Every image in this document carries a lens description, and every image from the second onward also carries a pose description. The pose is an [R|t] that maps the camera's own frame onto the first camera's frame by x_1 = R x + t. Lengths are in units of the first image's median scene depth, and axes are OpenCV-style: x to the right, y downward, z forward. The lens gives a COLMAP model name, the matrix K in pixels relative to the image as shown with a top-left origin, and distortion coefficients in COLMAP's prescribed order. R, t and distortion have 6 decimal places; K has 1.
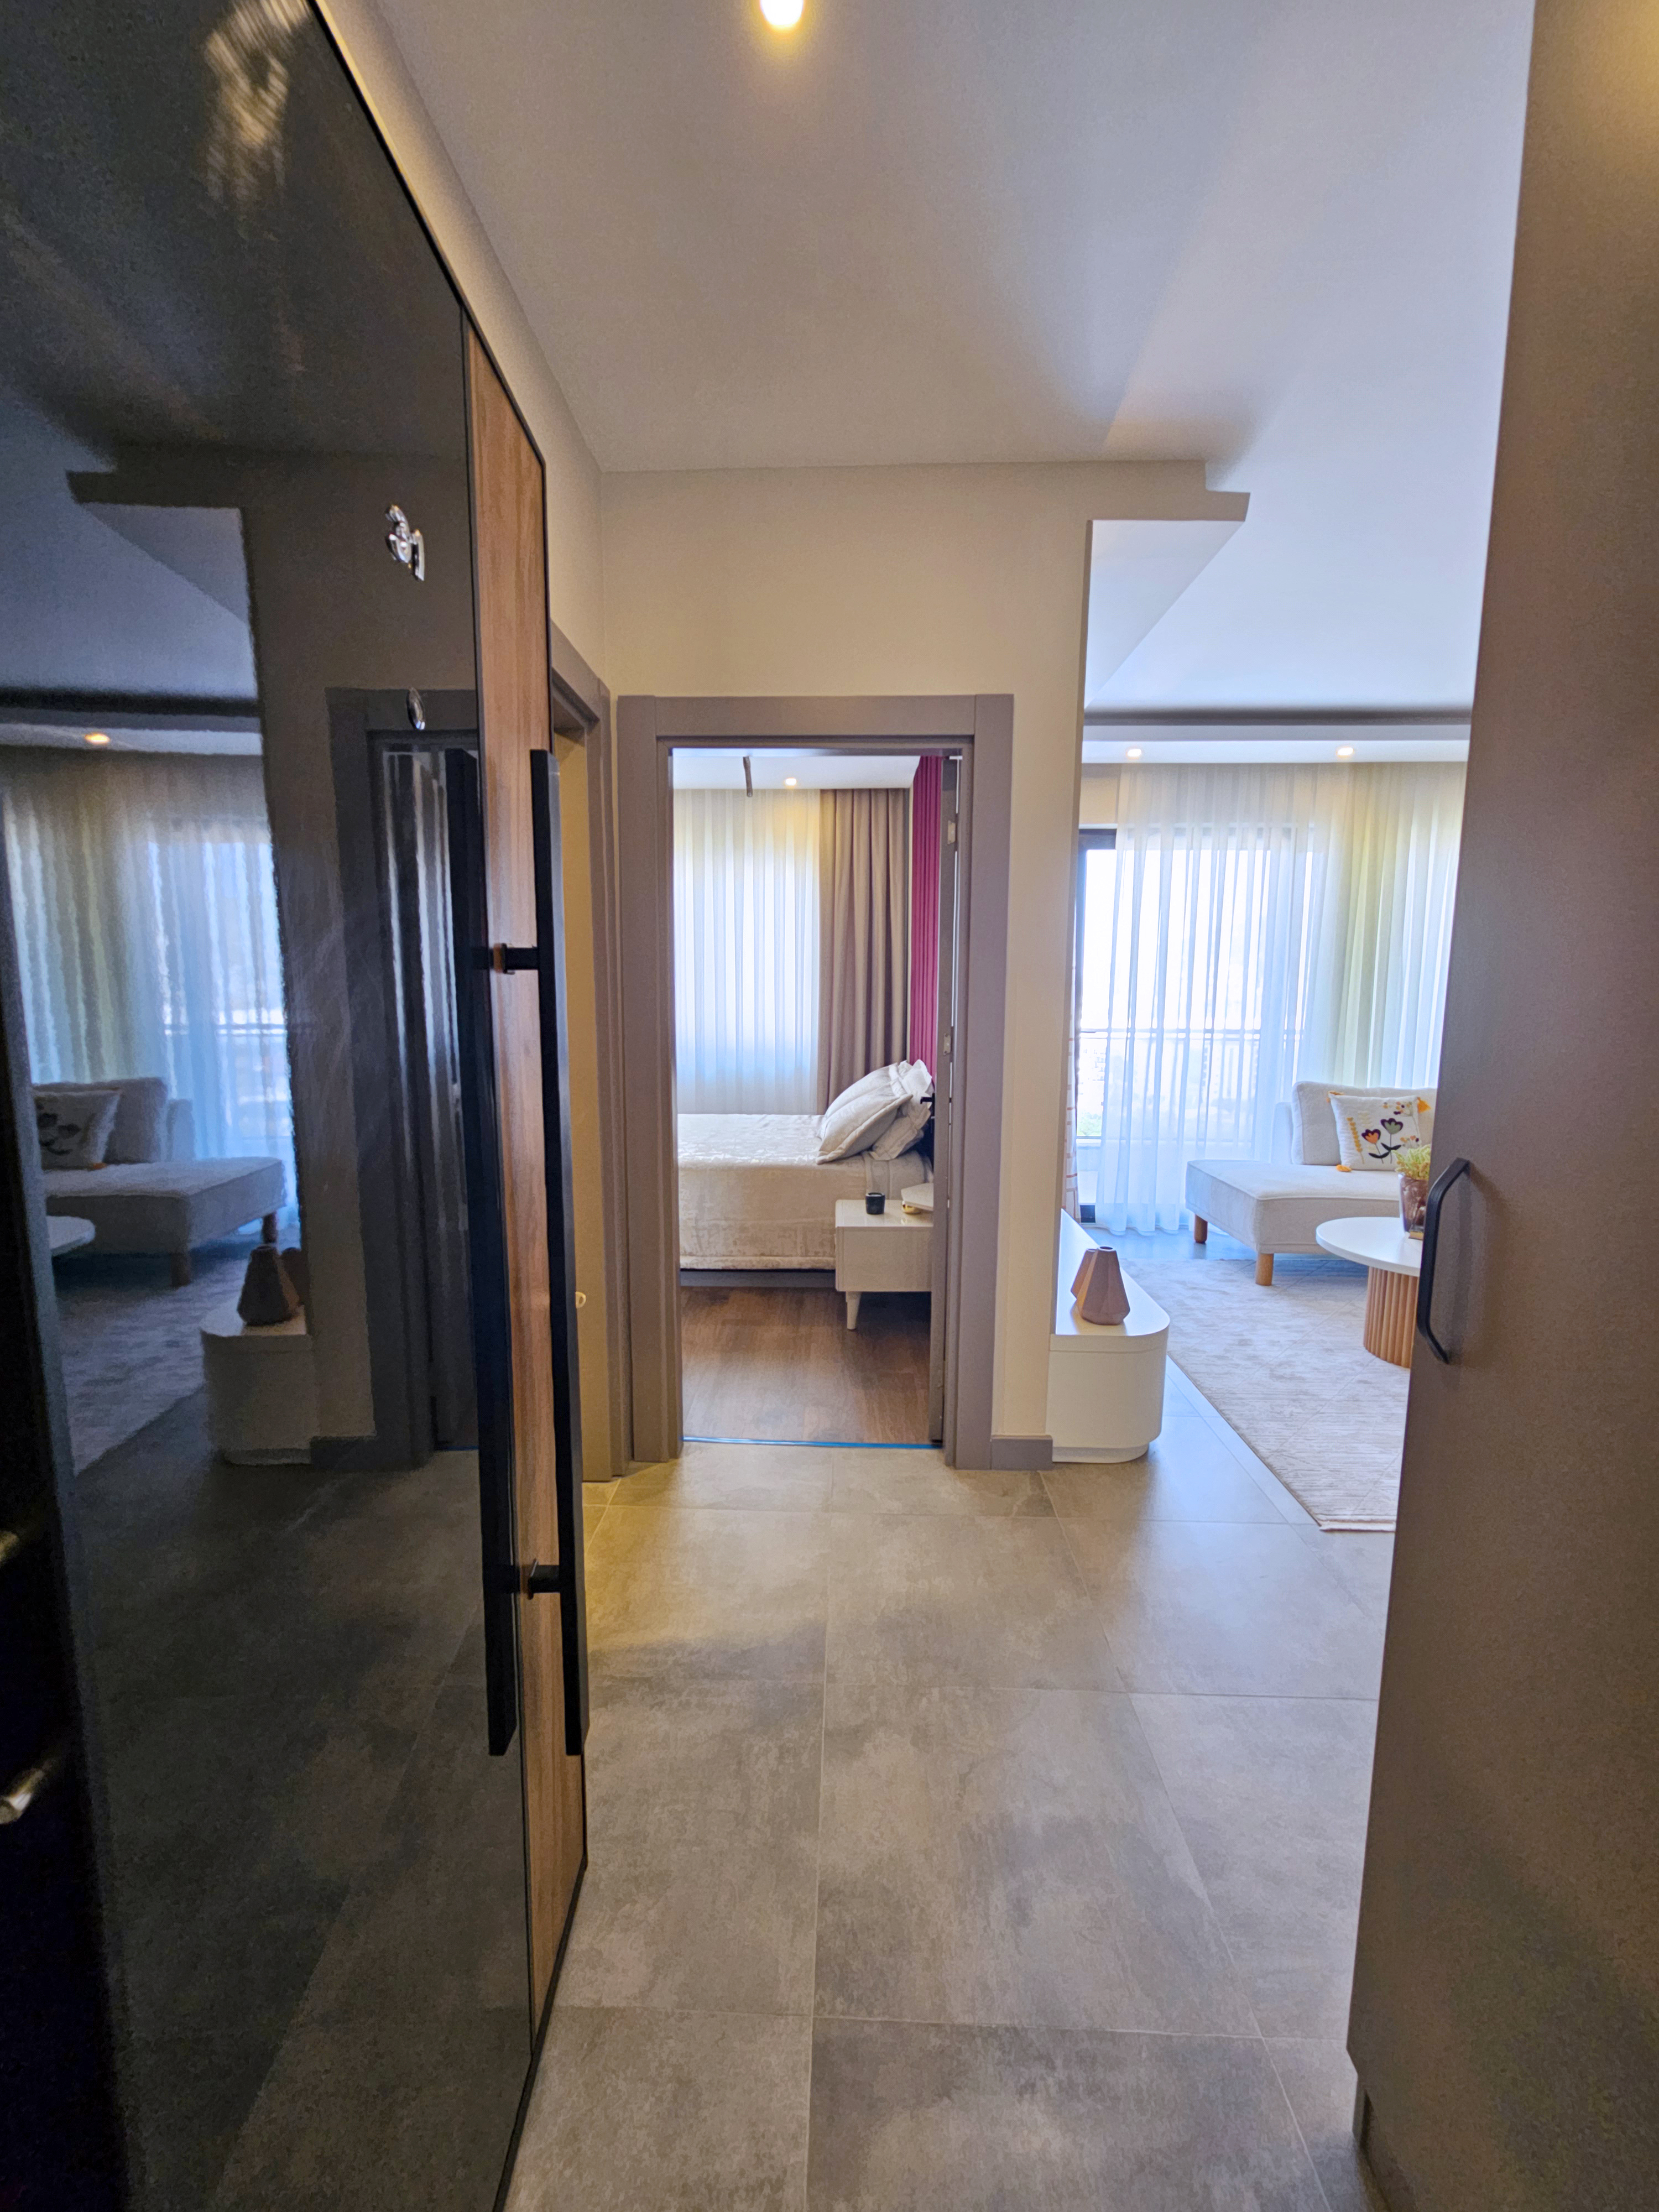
lens RADIAL K [[905.9, 0, 820.3], [0, 905.9, 1113.9], [0, 0, 1]] dist [-0.001023, -0.000797]
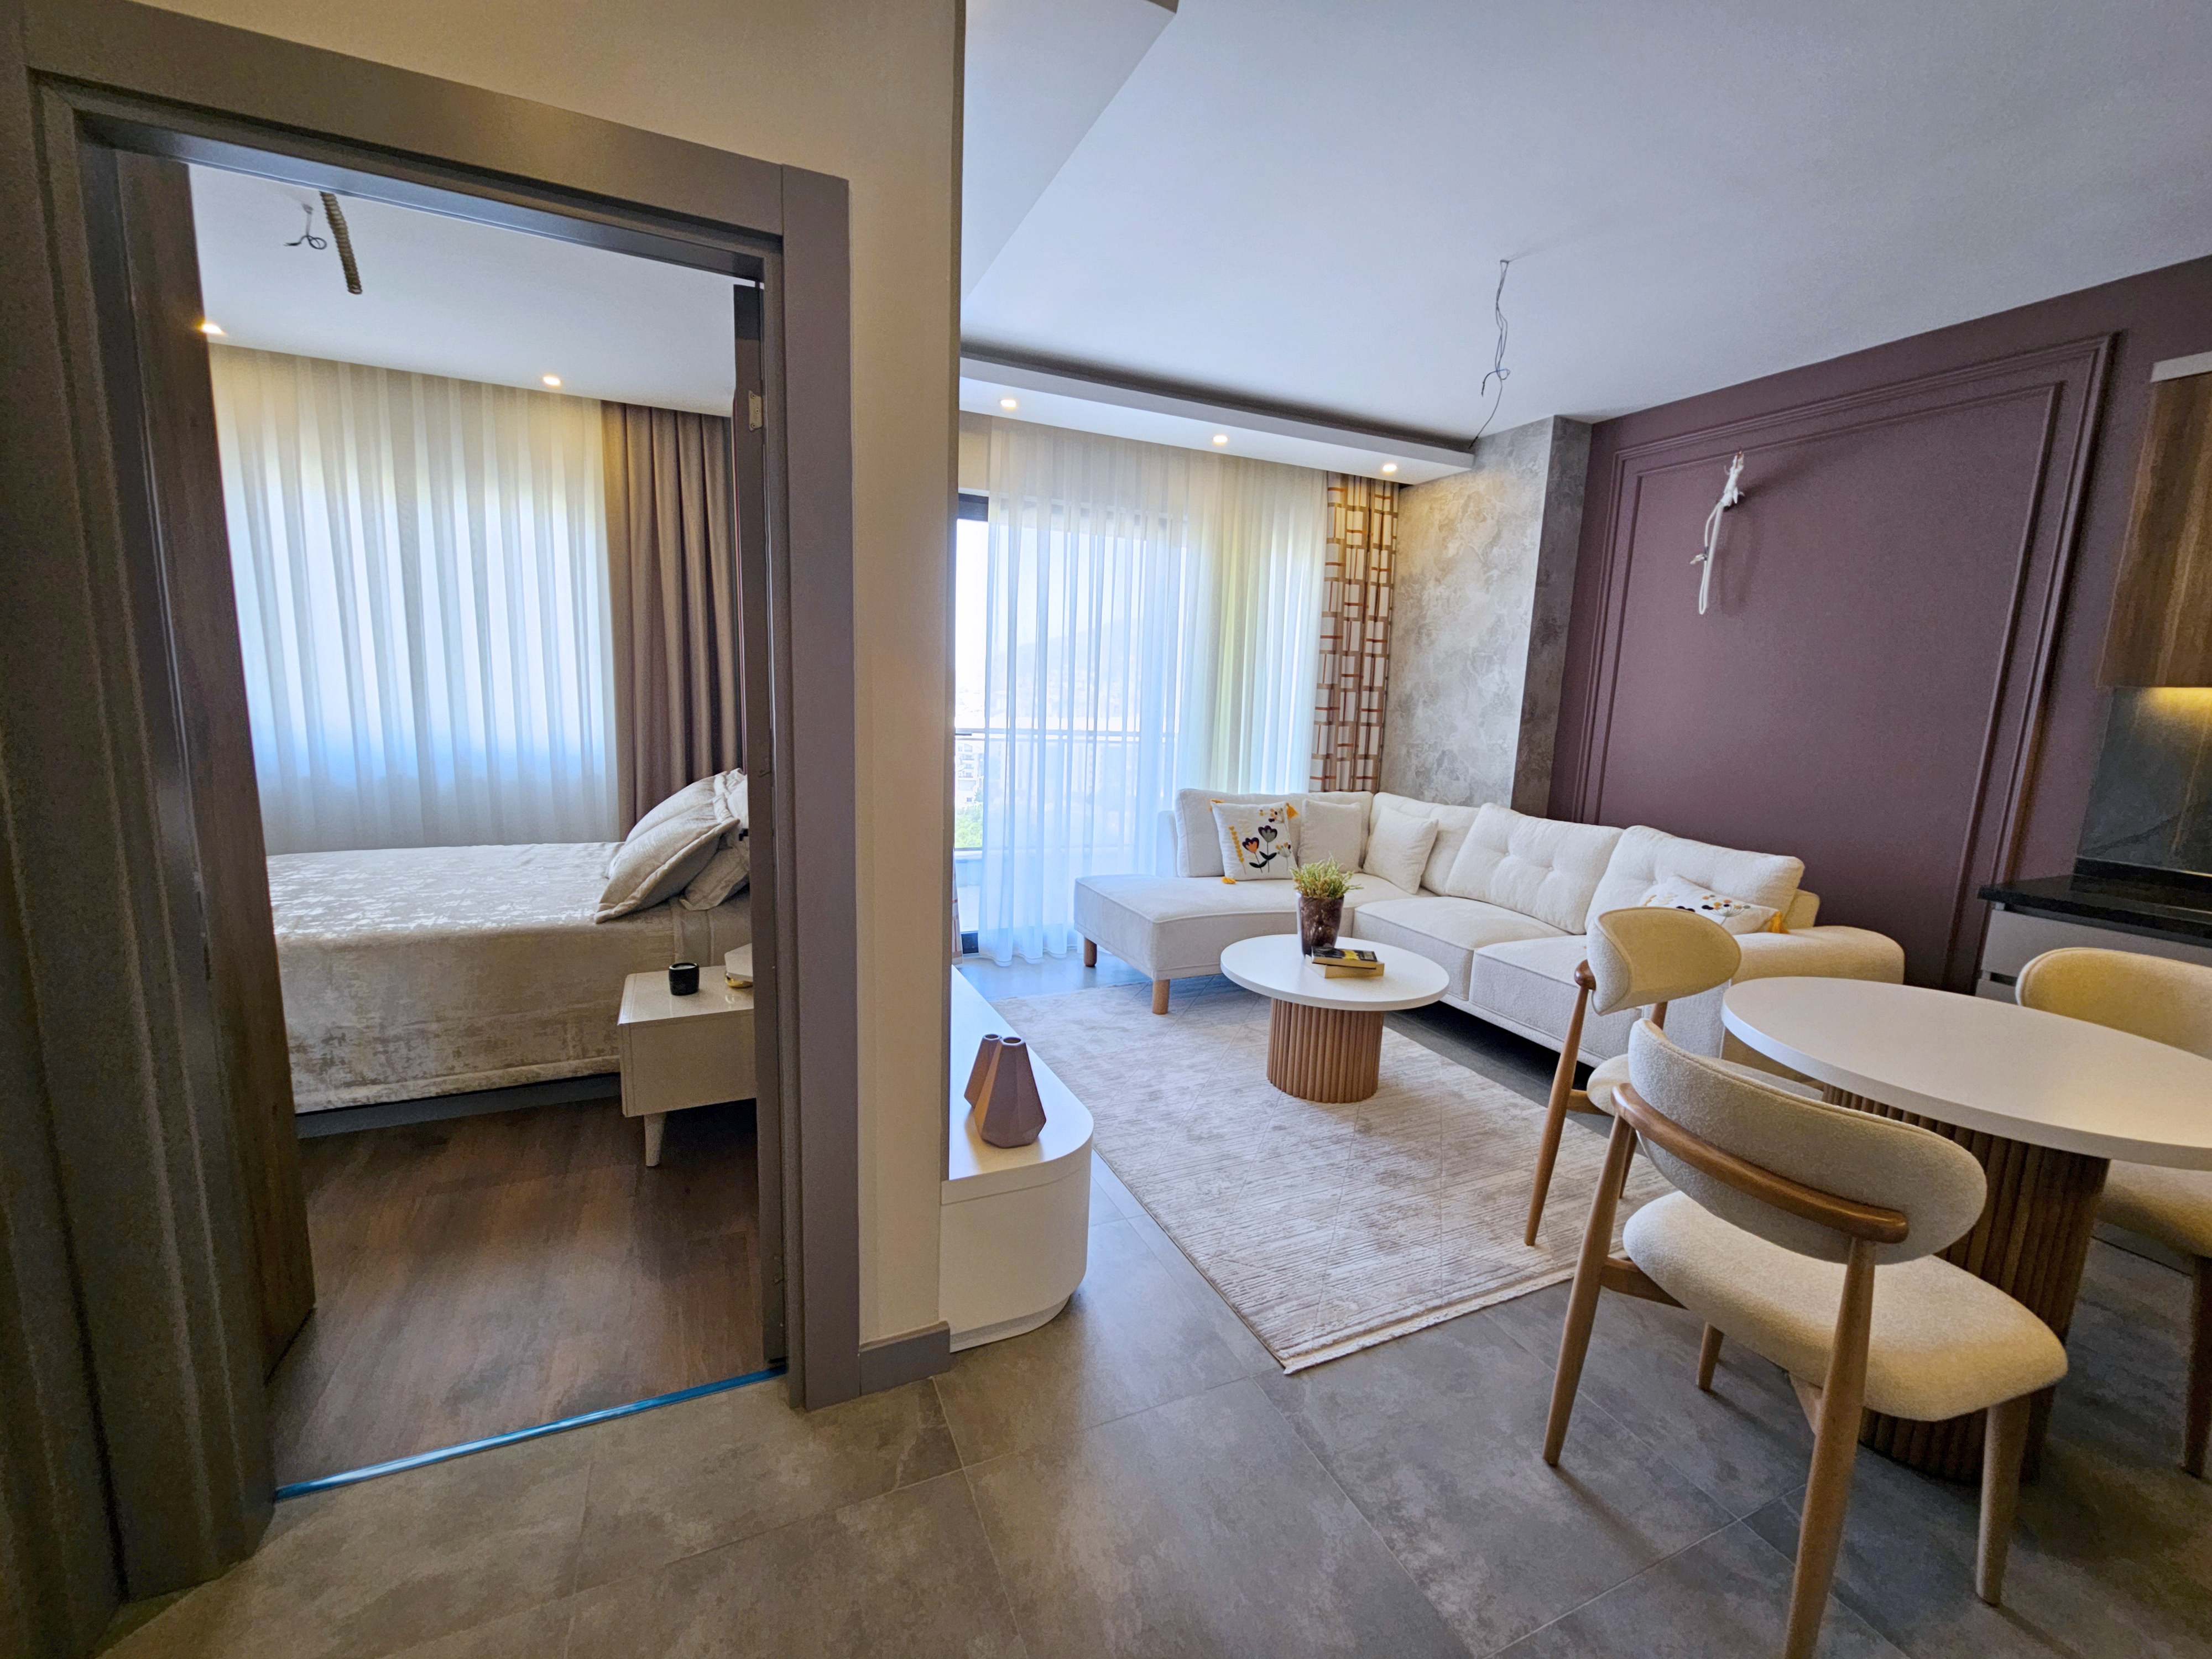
lens RADIAL K [[905.9, 0, 1109.0], [0, 905.9, 840.1], [0, 0, 1]] dist [-0.001023, -0.000797]
pose [[0.897973, -0.041386, 0.438101, 0.047312], [0.027079, 0.998878, 0.038858, -0.023941], [-0.439217, -0.023030, 0.898086, 0.202232]]
